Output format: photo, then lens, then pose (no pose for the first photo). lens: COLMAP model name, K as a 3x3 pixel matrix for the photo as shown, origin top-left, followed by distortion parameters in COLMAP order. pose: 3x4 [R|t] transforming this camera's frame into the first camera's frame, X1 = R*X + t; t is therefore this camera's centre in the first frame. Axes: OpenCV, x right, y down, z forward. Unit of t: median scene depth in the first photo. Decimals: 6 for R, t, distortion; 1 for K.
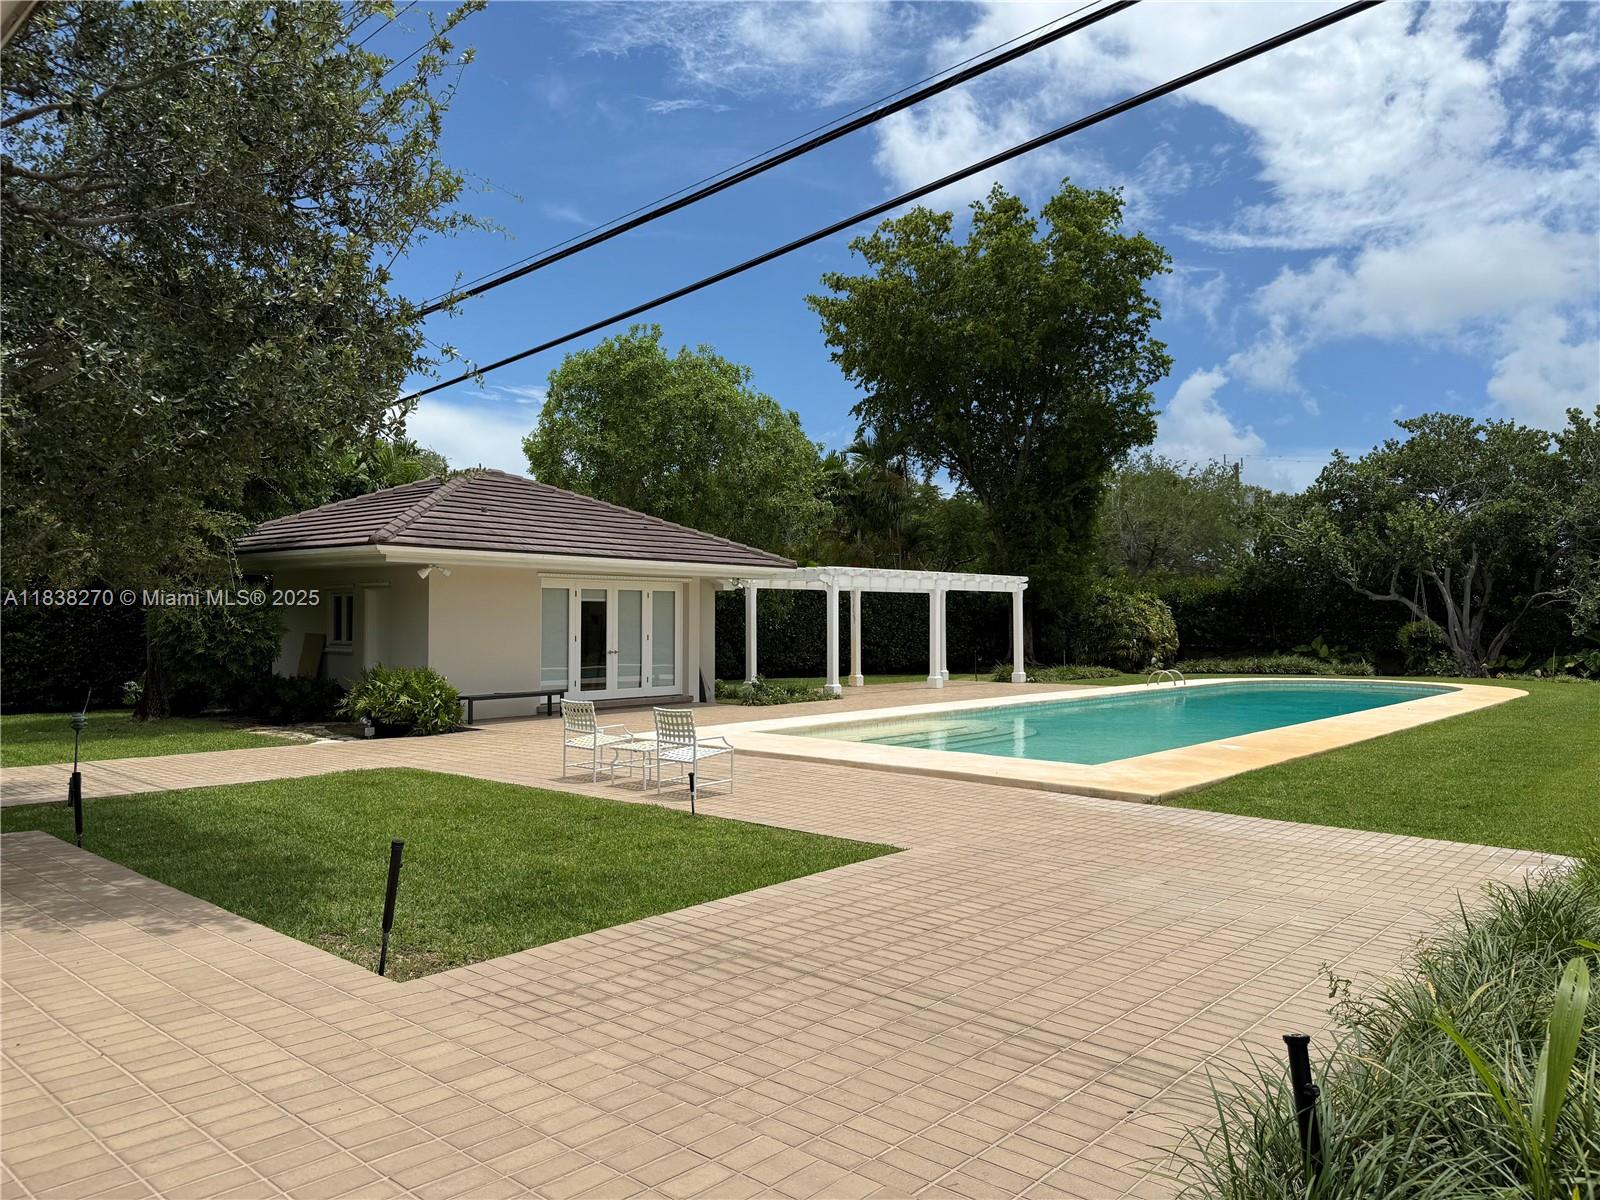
lens RADIAL K [[1130.8, 0, 788.8], [0, 1130.8, 598.7], [0, 0, 1]] dist [0.034168, -0.011162]
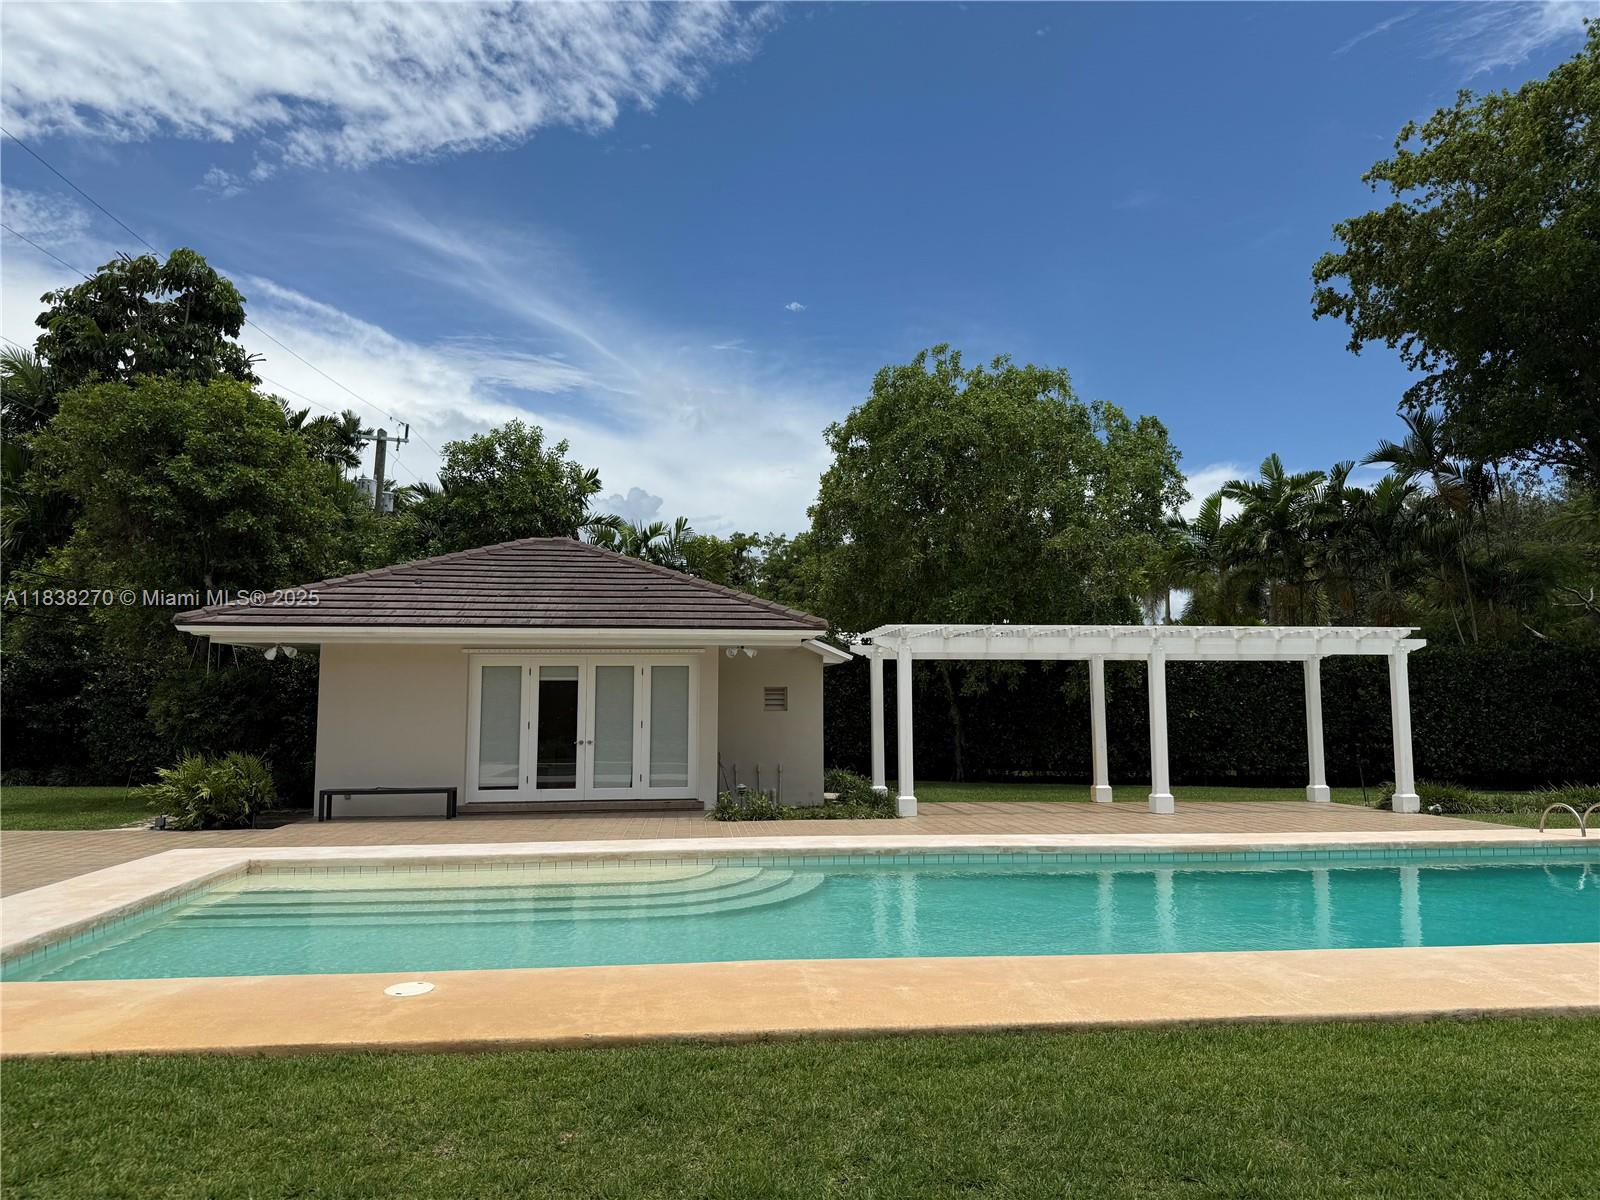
lens RADIAL K [[1130.8, 0, 800.3], [0, 1130.8, 600.1], [0, 0, 1]] dist [0.034168, -0.011162]
pose [[0.732096, -0.066836, -0.677915, 0.417657], [0.014929, 0.996510, -0.082124, 0.011178], [0.681038, 0.050002, 0.730539, 0.406592]]
